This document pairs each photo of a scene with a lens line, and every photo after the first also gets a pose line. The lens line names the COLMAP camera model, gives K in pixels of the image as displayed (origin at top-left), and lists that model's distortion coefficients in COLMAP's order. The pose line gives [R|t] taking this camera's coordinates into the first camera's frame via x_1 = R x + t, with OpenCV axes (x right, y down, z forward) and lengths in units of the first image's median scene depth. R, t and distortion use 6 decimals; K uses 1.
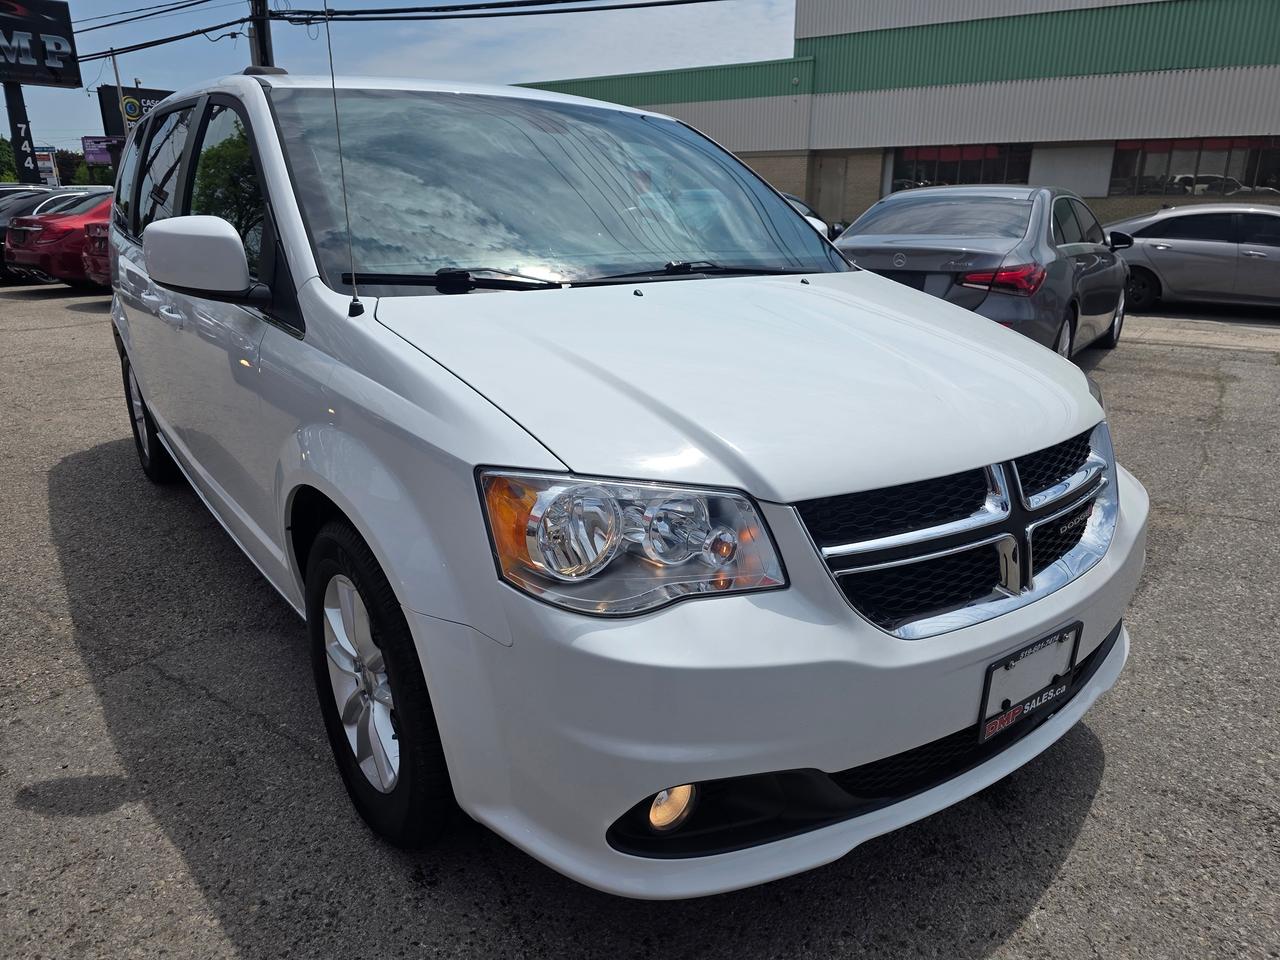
lens RADIAL K [[870.6, 0, 644.8], [0, 870.6, 481.4], [0, 0, 1]] dist [0.041751, -0.045270]
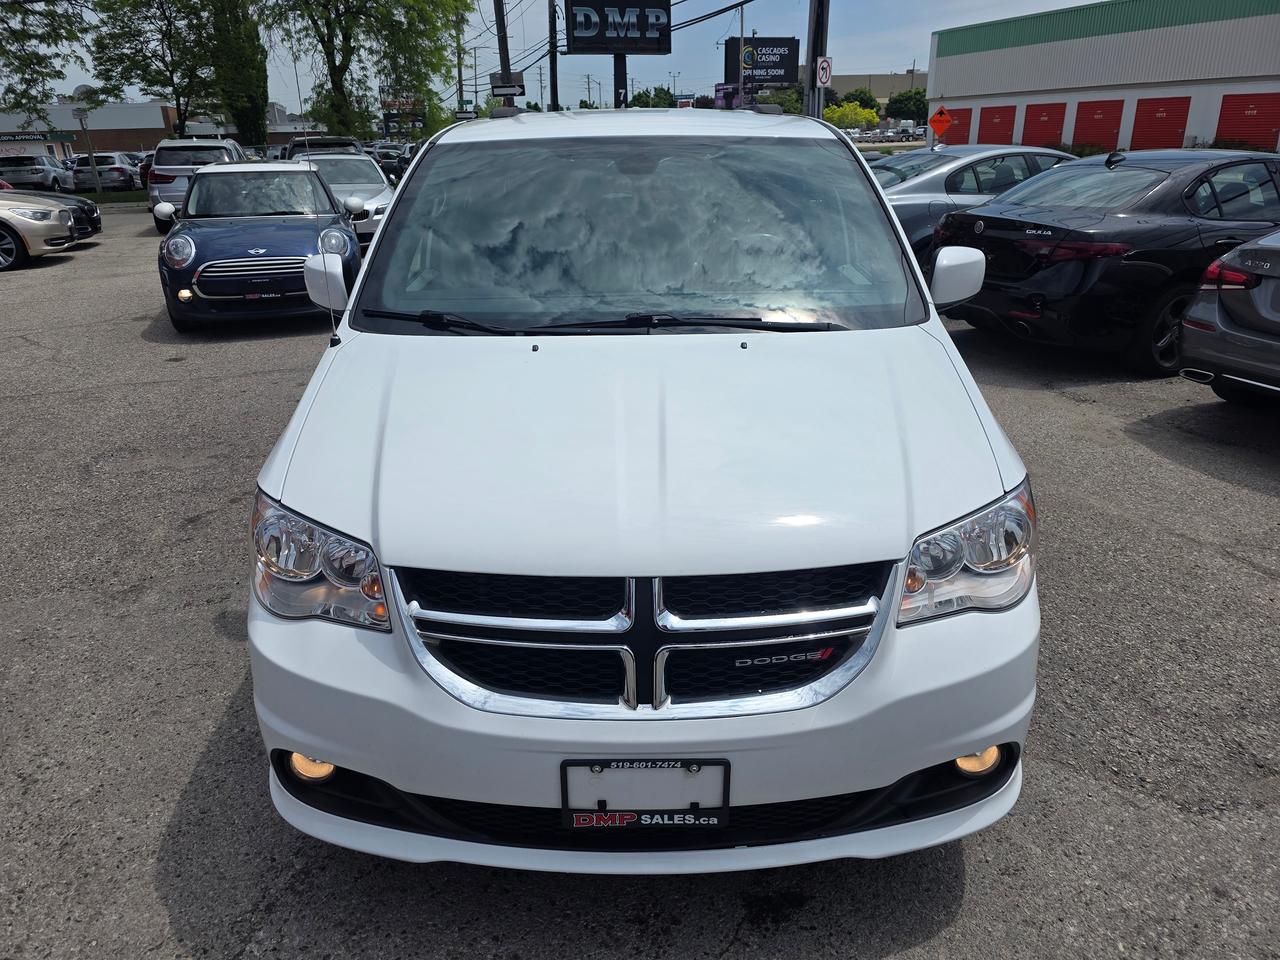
lens RADIAL K [[870.6, 0, 630.5], [0, 870.6, 473.1], [0, 0, 1]] dist [0.041751, -0.045270]
pose [[0.798170, 0.197584, -0.569109, 0.687826], [-0.161325, 0.980286, 0.114080, -0.183089], [0.580430, 0.000756, 0.814310, 0.128416]]
